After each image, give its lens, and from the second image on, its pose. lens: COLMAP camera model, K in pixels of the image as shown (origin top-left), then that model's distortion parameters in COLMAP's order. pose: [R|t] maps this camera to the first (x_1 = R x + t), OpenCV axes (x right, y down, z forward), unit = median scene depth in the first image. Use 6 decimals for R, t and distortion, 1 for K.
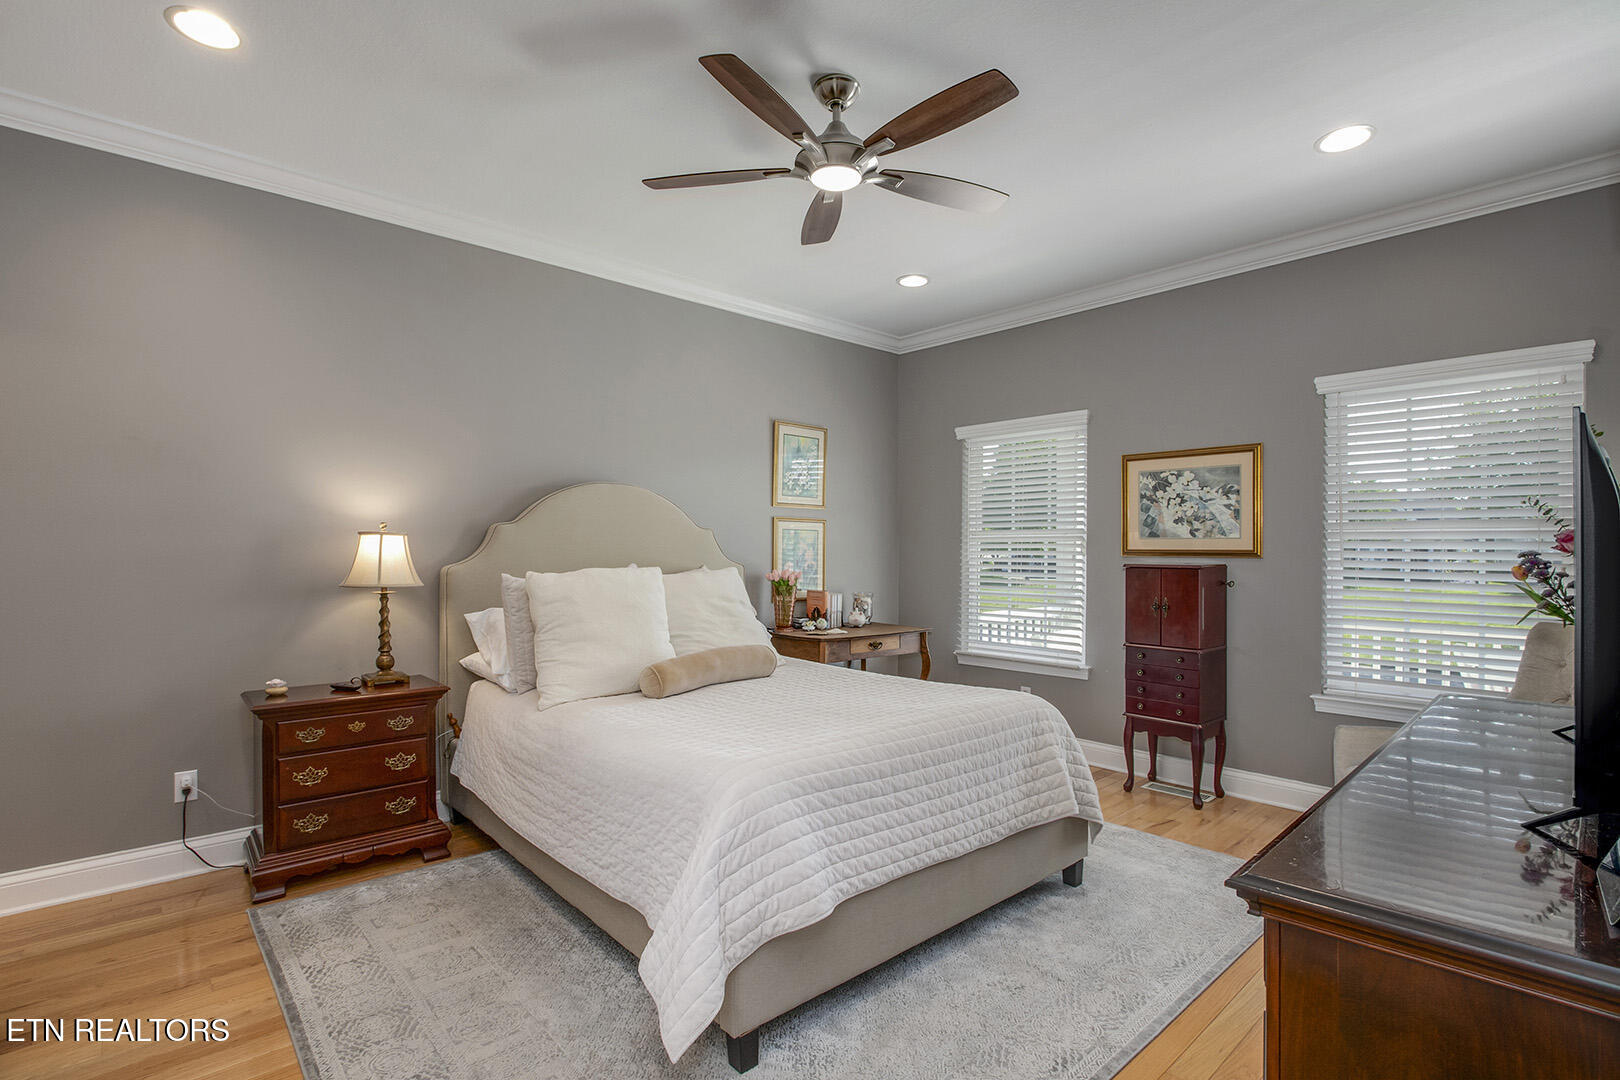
lens RADIAL K [[760.4, 0, 811.6], [0, 760.4, 554.8], [0, 0, 1]] dist [-0.021434, 0.003056]
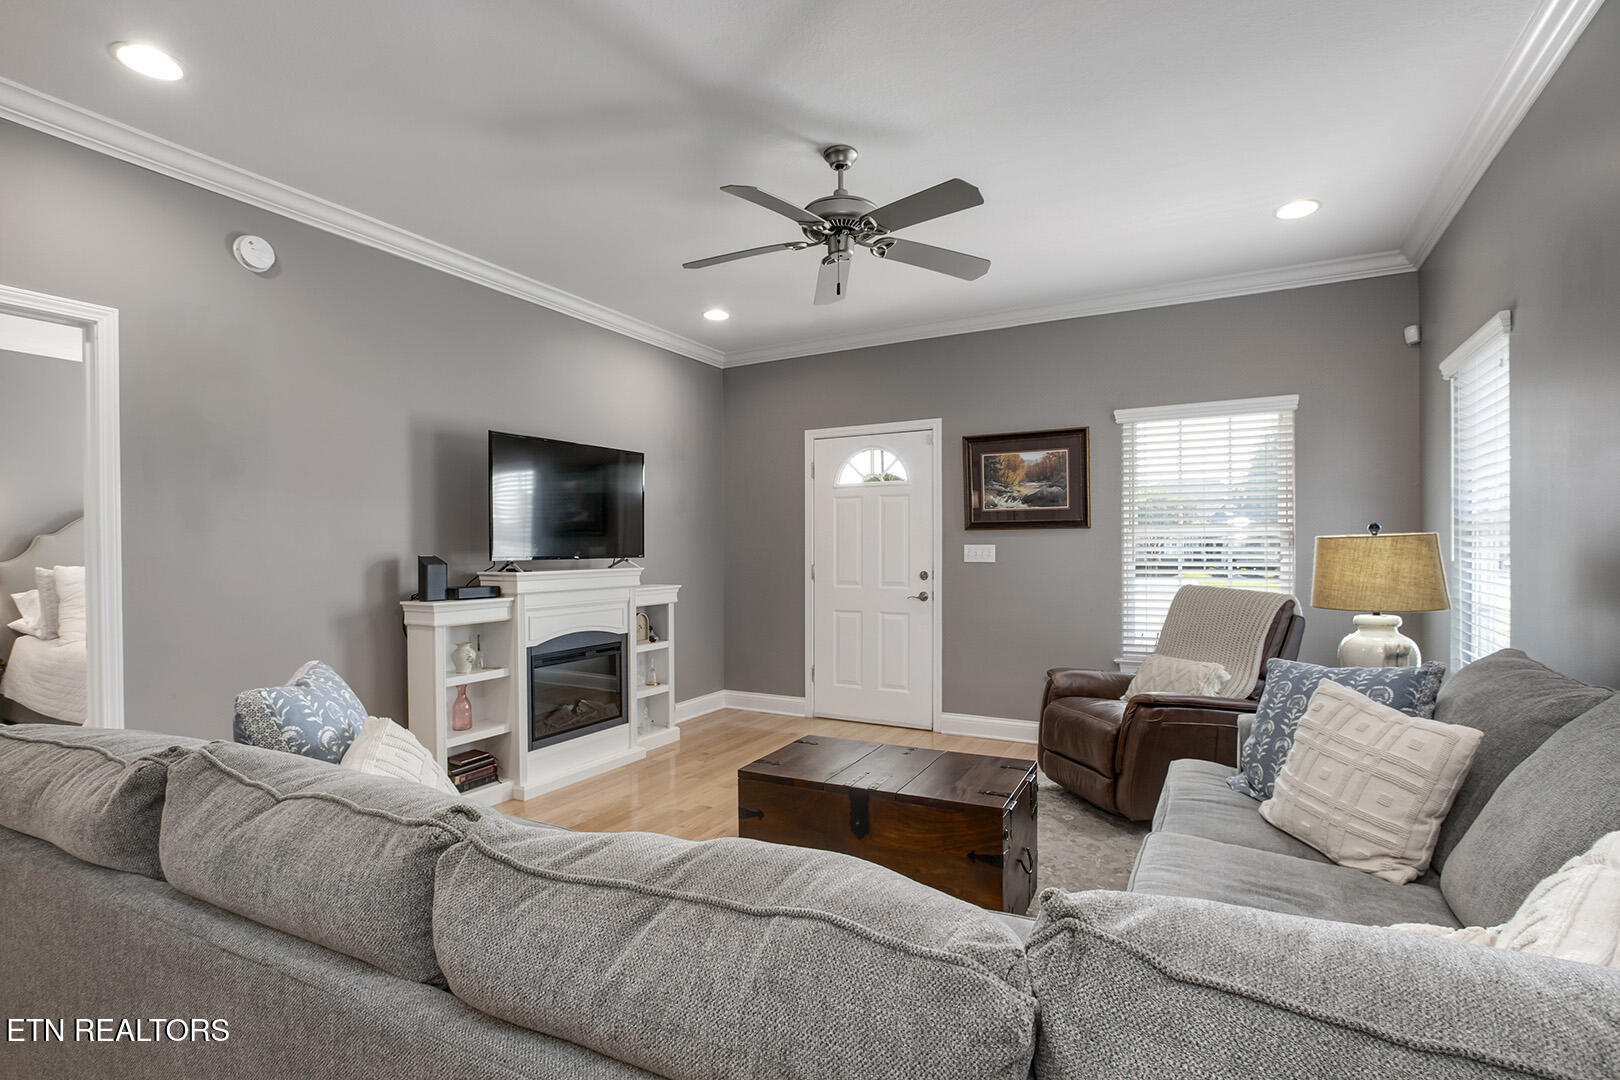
lens RADIAL K [[760.4, 0, 805.6], [0, 760.4, 550.4], [0, 0, 1]] dist [-0.021434, 0.003056]
pose [[0.947661, -0.008408, 0.319168, 0.671554], [0.008491, 0.999963, 0.001133, 0.000299], [-0.319166, 0.001636, 0.947697, -1.085337]]
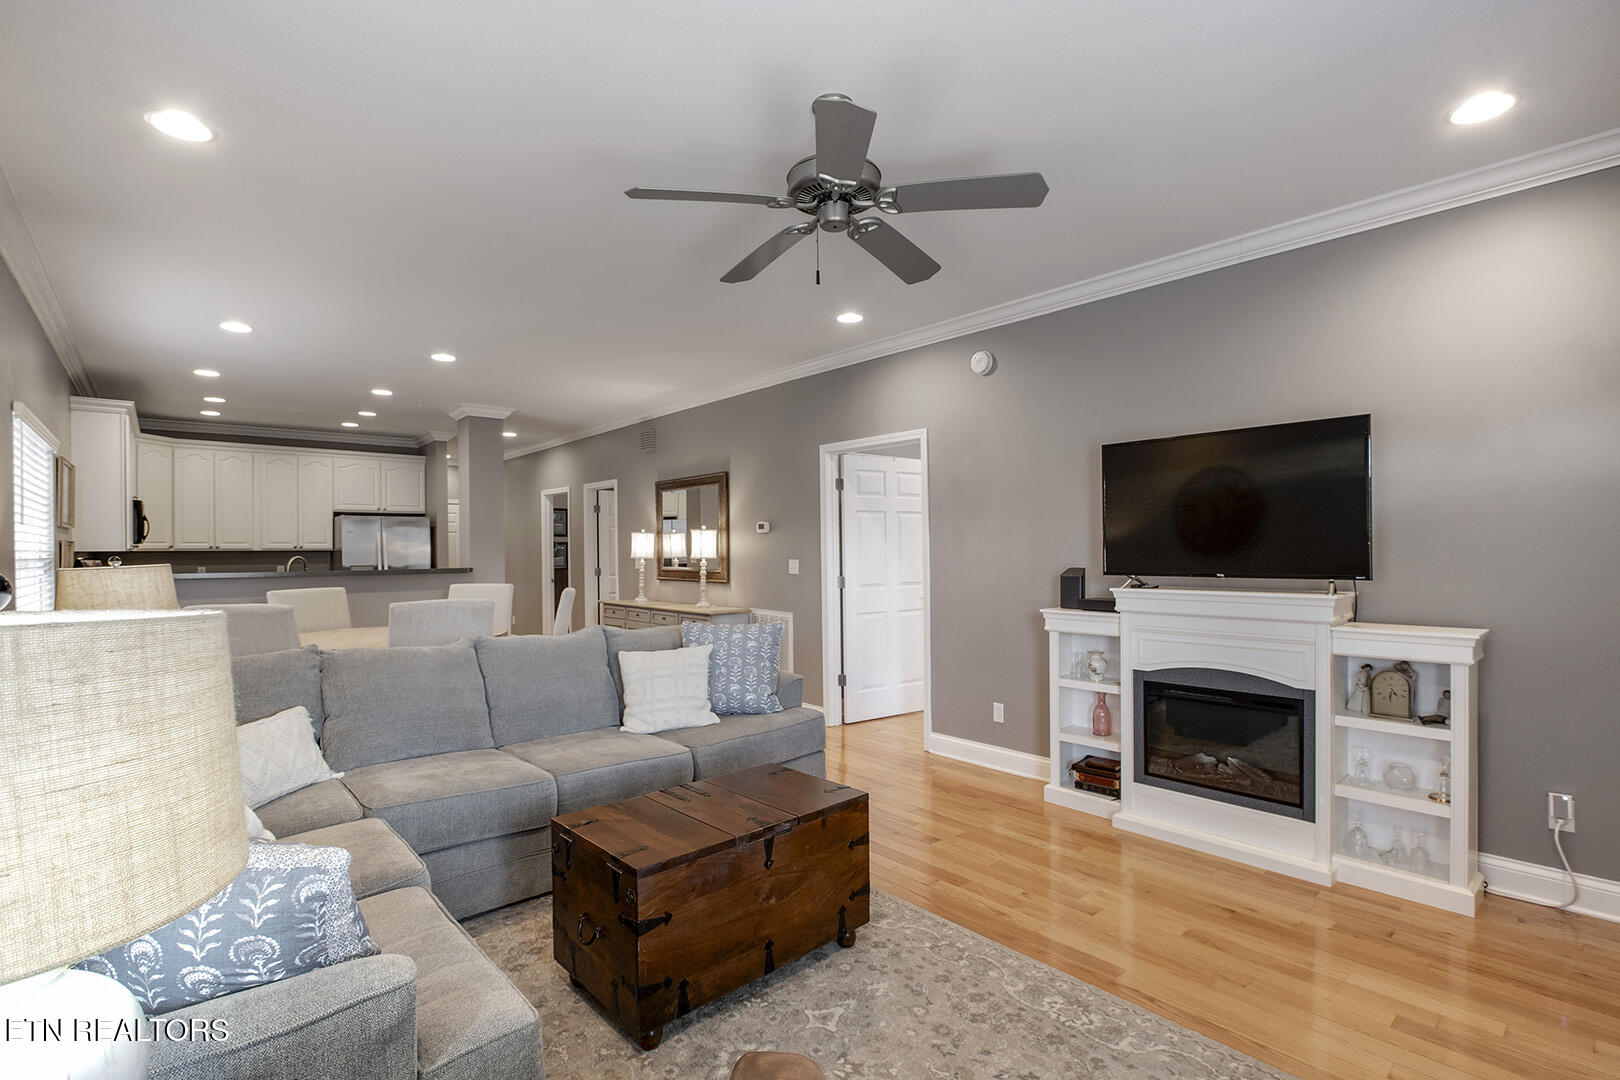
lens RADIAL K [[760.4, 0, 814.9], [0, 760.4, 539.9], [0, 0, 1]] dist [-0.021434, 0.003056]
pose [[-0.012577, -0.011874, -0.999850, 1.841249], [0.009282, 0.999885, -0.011991, -0.033500], [0.999878, -0.009431, -0.012466, -0.199280]]
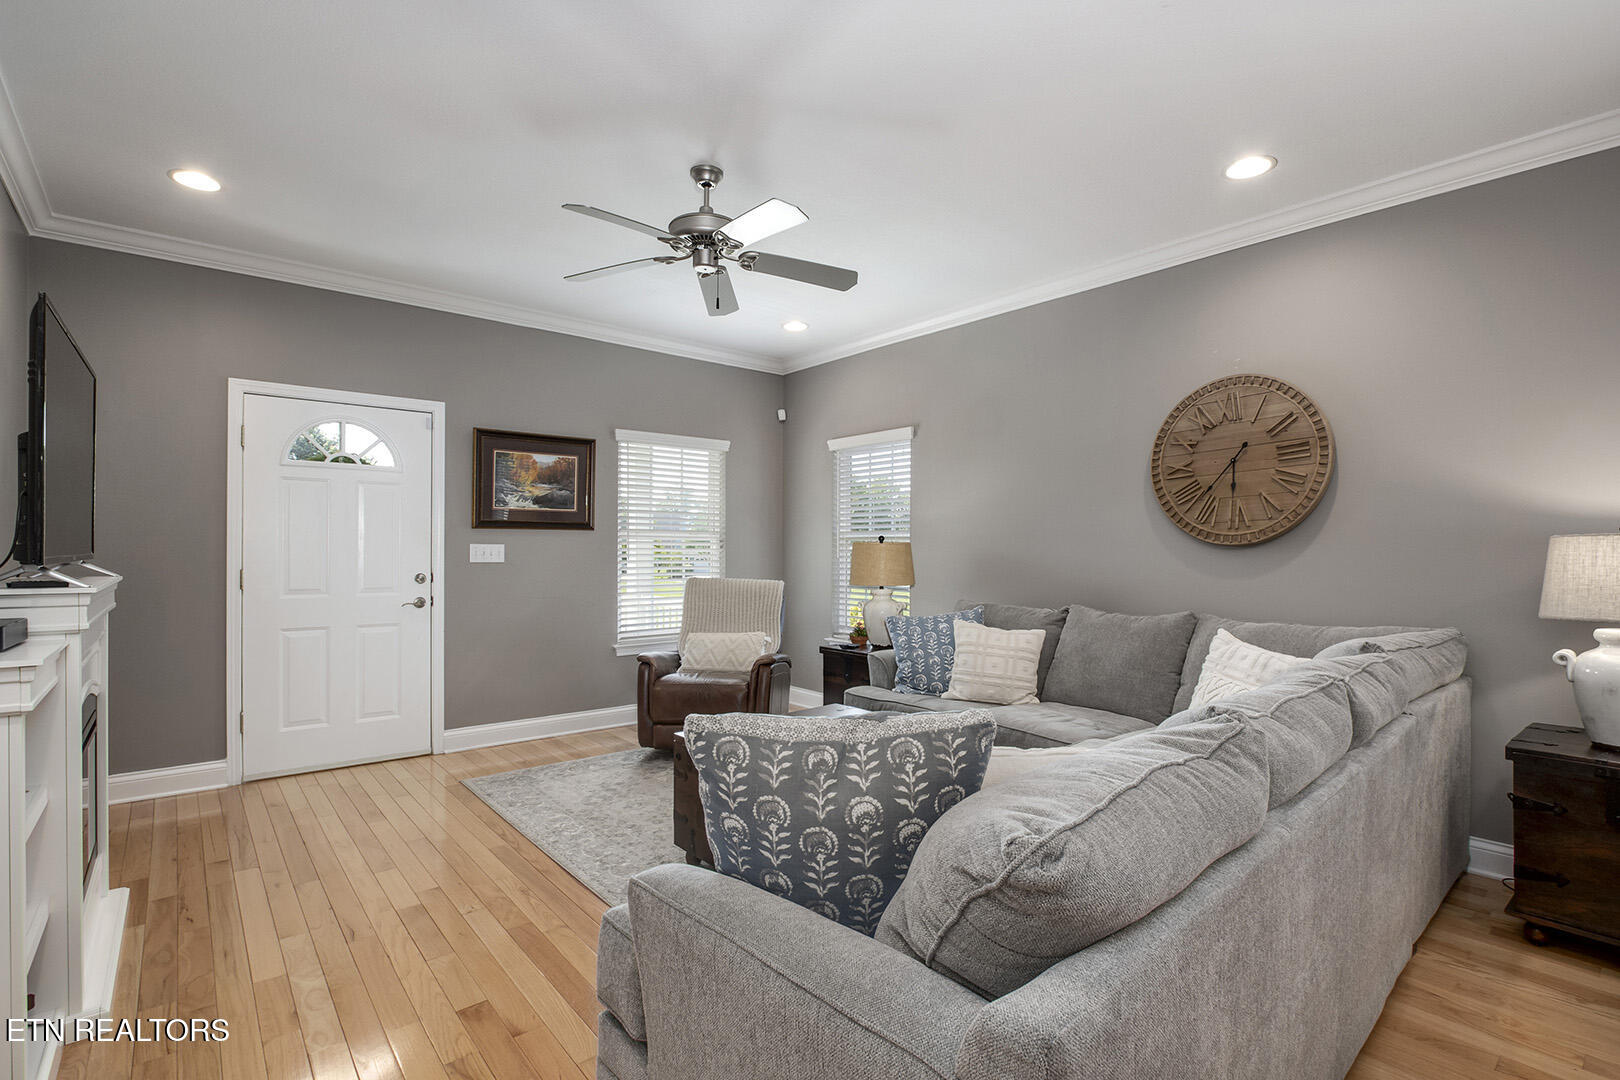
lens RADIAL K [[760.4, 0, 816.4], [0, 760.4, 549.7], [0, 0, 1]] dist [-0.021434, 0.003056]
pose [[0.036234, -0.002486, 0.999340, 0.012583], [-0.001324, 0.999996, 0.002536, 0.000139], [-0.999342, -0.001415, 0.036231, -0.372514]]
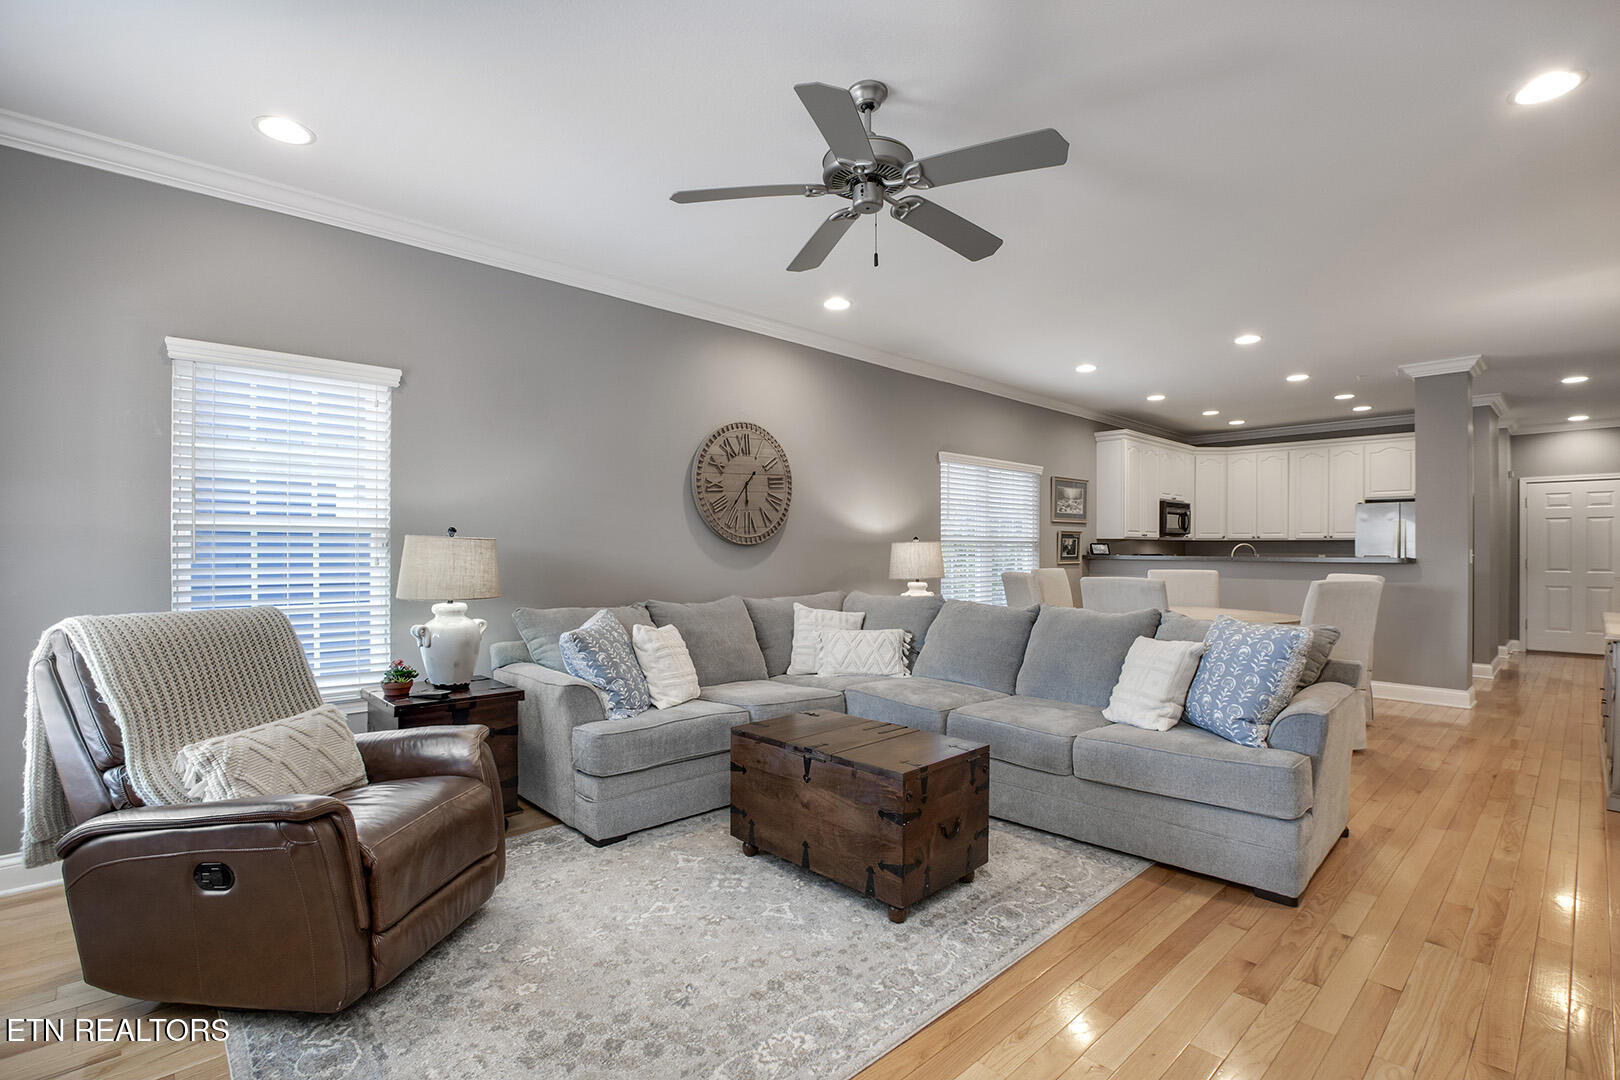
lens RADIAL K [[760.4, 0, 810.5], [0, 760.4, 542.8], [0, 0, 1]] dist [-0.021434, 0.003056]
pose [[-0.999811, -0.007424, -0.017969, 1.103910], [-0.007289, 0.999945, -0.007587, 0.001923], [0.018024, -0.007455, -0.999810, 0.653863]]
